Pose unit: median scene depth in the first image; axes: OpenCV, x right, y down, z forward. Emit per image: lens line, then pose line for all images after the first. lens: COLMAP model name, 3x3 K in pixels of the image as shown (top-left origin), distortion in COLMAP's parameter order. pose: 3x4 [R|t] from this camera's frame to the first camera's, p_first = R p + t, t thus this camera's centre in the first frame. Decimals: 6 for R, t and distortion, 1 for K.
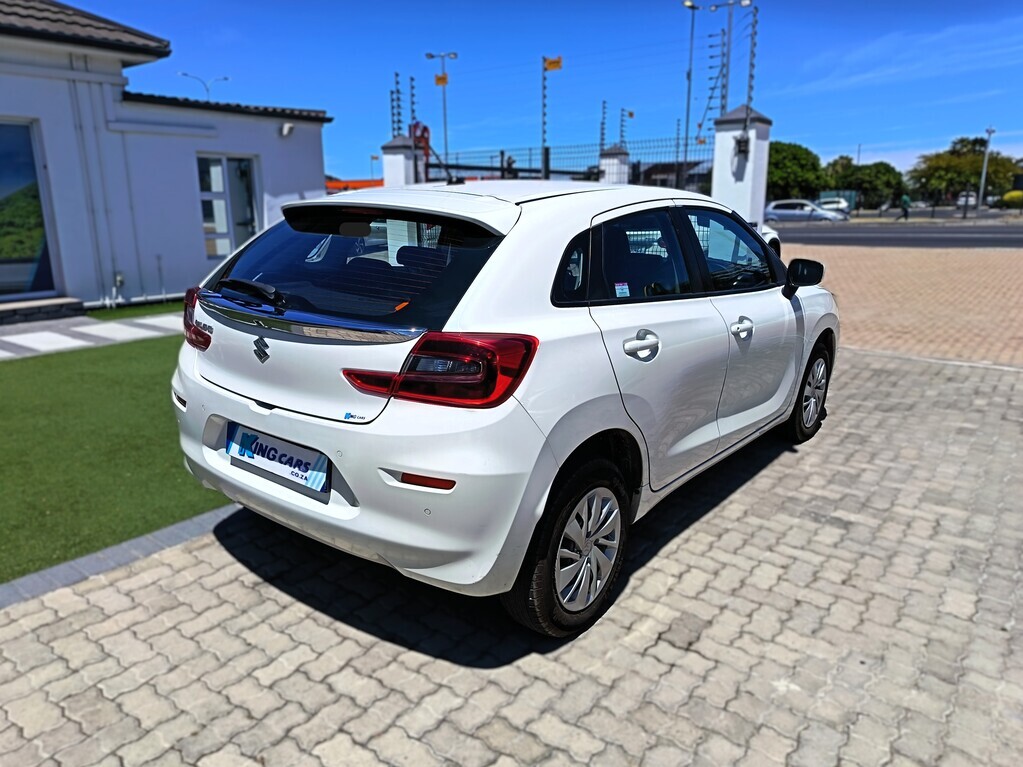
lens RADIAL K [[733.8, 0, 511.5], [0, 733.8, 383.5], [0, 0, 1]] dist [0.058065, -0.072117]
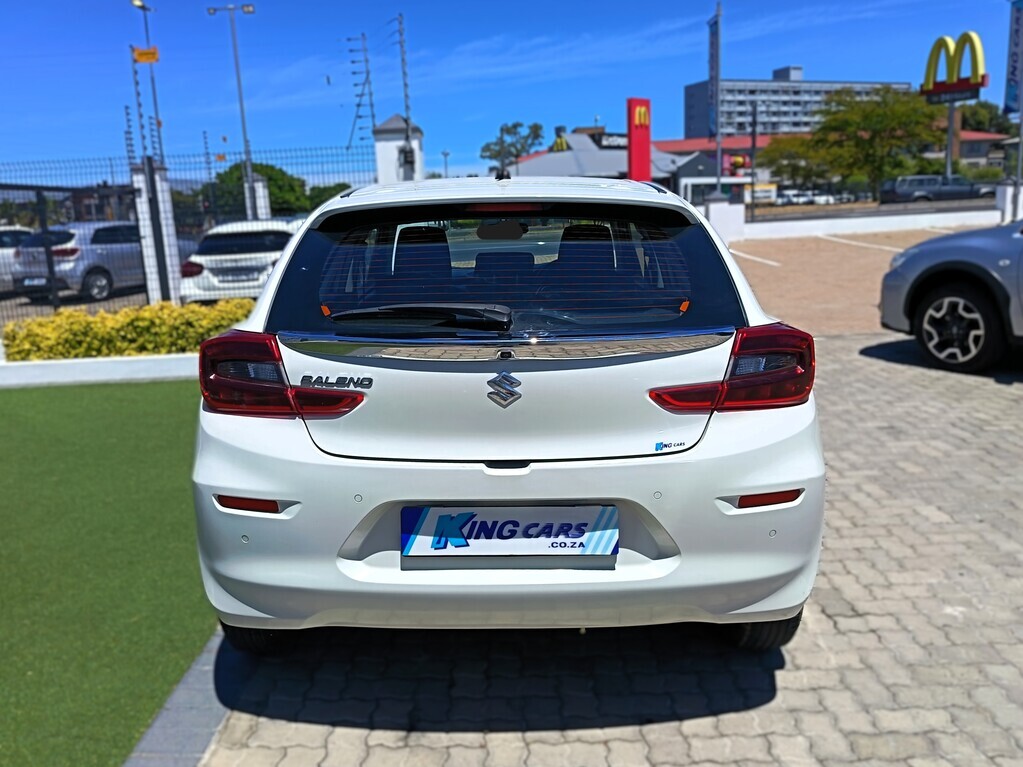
lens RADIAL K [[819.5, 0, 494.3], [0, 819.5, 375.8], [0, 0, 1]] dist [0.073504, -0.098285]
pose [[0.798786, -0.148096, 0.583102, -0.667532], [0.185075, 0.982716, -0.003942, -0.047060], [-0.572440, 0.111066, 0.812389, 0.269572]]
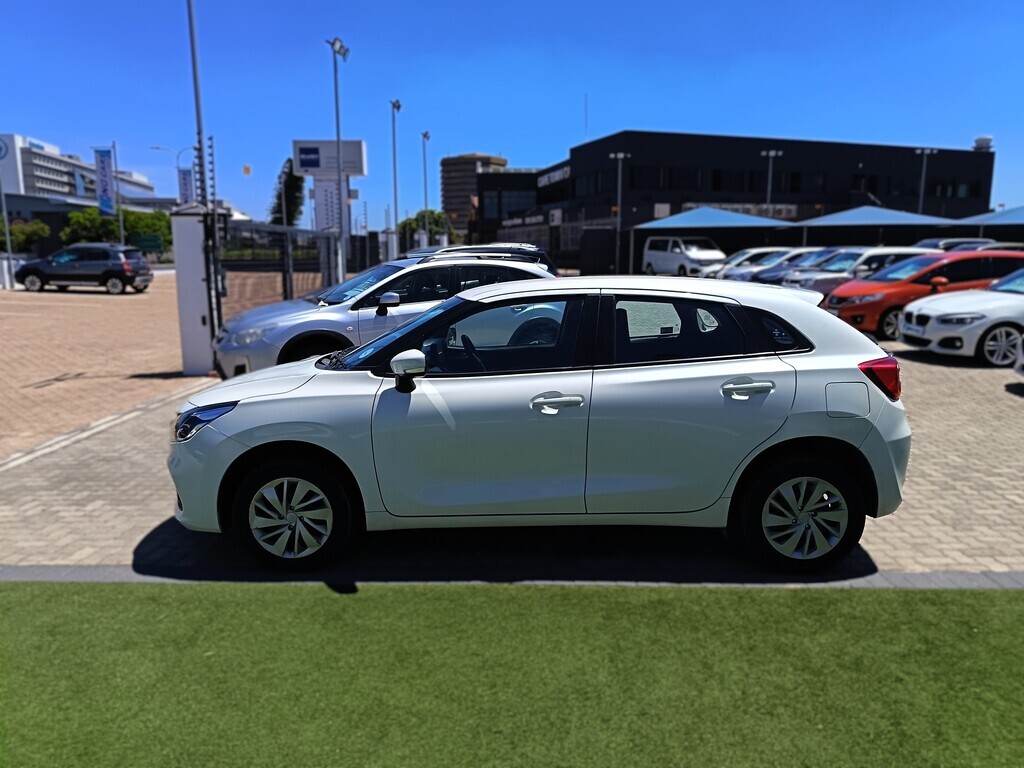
lens RADIAL K [[711.0, 0, 512.0], [0, 711.0, 384.0], [0, 0, 1]] dist [0.049826, -0.056566]
pose [[-0.598265, -0.131396, 0.790451, -1.019591], [0.200499, 0.930537, 0.306434, -0.599747], [-0.775808, 0.341813, -0.530363, 2.169788]]
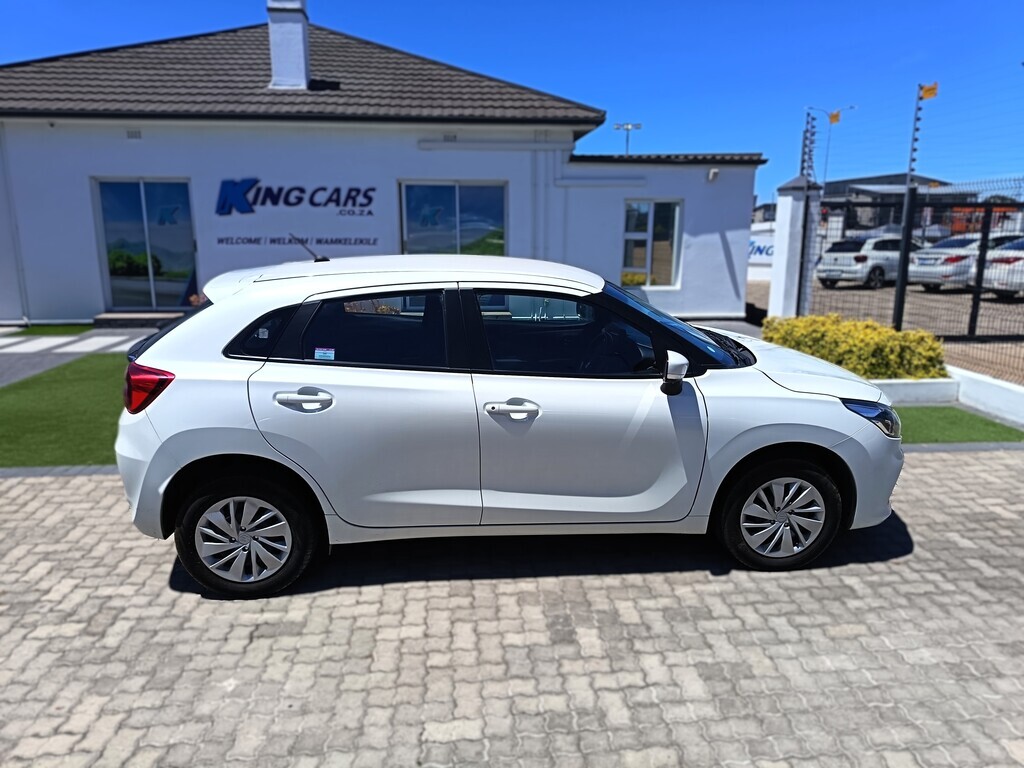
lens RADIAL K [[711.0, 0, 512.0], [0, 711.0, 384.0], [0, 0, 1]] dist [0.049826, -0.056566]
pose [[0.681658, 0.165956, -0.712602, 1.144099], [-0.181355, 0.981868, 0.055185, -0.185554], [0.708839, 0.091617, 0.699395, 0.350478]]
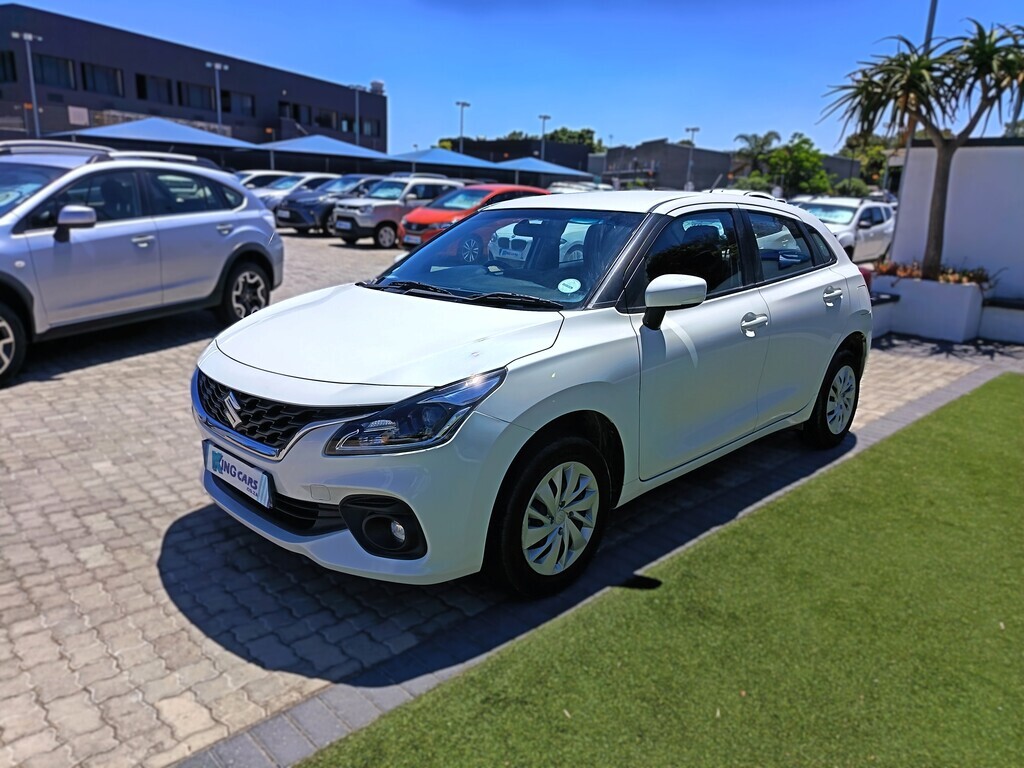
lens RADIAL K [[718.0, 0, 512.0], [0, 718.0, 384.0], [0, 0, 1]] dist [0.038294, -0.038667]
pose [[-0.991364, -0.066869, 0.112811, 0.137398], [-0.005278, 0.879879, 0.475168, -0.657943], [-0.131034, 0.470469, -0.872633, 2.608931]]
